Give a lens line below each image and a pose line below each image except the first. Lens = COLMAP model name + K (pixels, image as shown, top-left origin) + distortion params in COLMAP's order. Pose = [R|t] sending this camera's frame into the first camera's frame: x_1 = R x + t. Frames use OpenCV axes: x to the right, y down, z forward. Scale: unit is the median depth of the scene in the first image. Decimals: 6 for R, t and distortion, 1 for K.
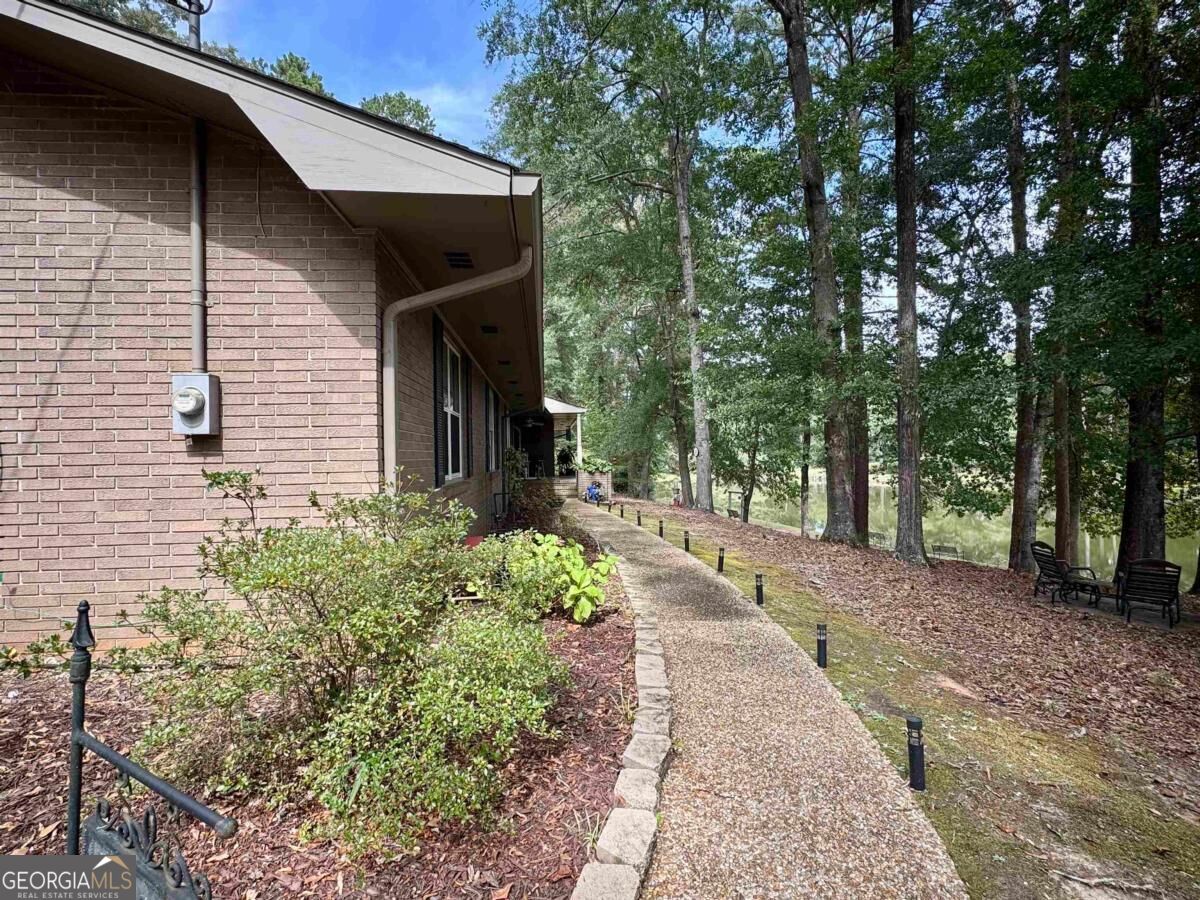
lens RADIAL K [[620.3, 0, 601.0], [0, 620.3, 451.8], [0, 0, 1]] dist [0.005243, 0.000456]
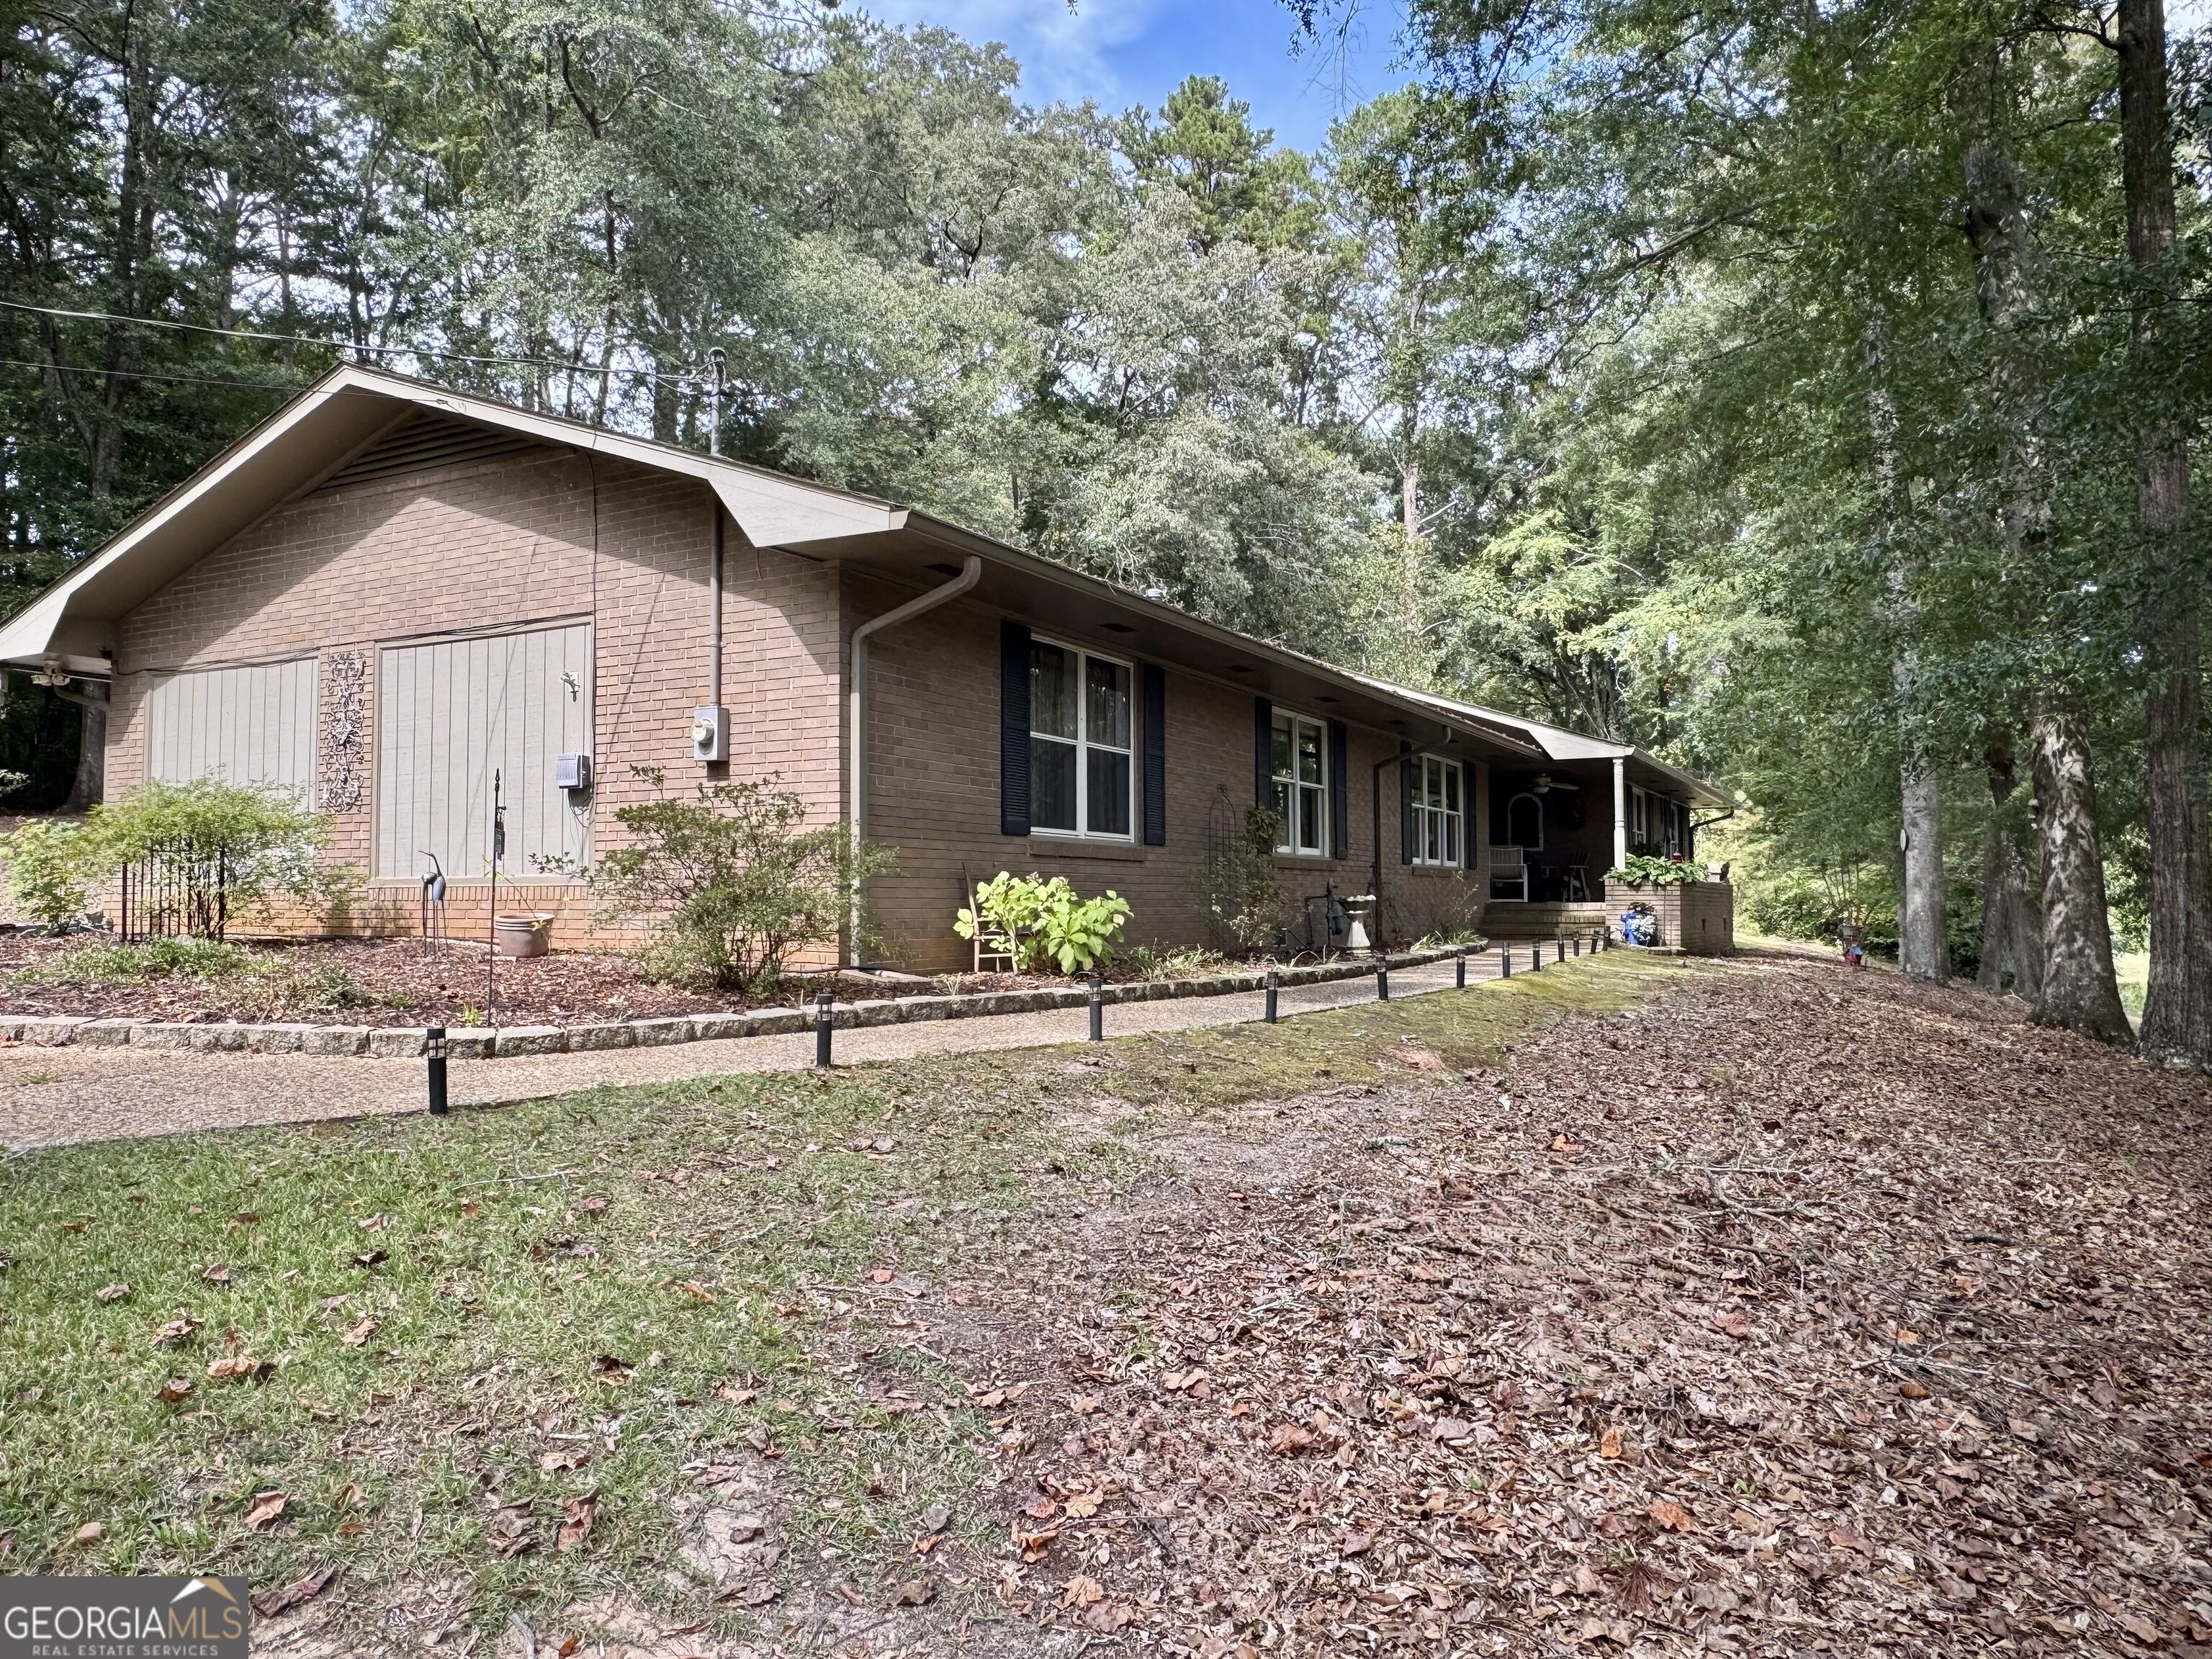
lens RADIAL K [[1595.7, 0, 1104.5], [0, 1595.7, 828.0], [0, 0, 1]] dist [-0.006802, -0.000959]
pose [[0.835107, -0.012660, -0.549942, 1.510936], [-0.009465, 0.999256, -0.037377, 0.192295], [0.550006, 0.036419, 0.834366, -1.001548]]
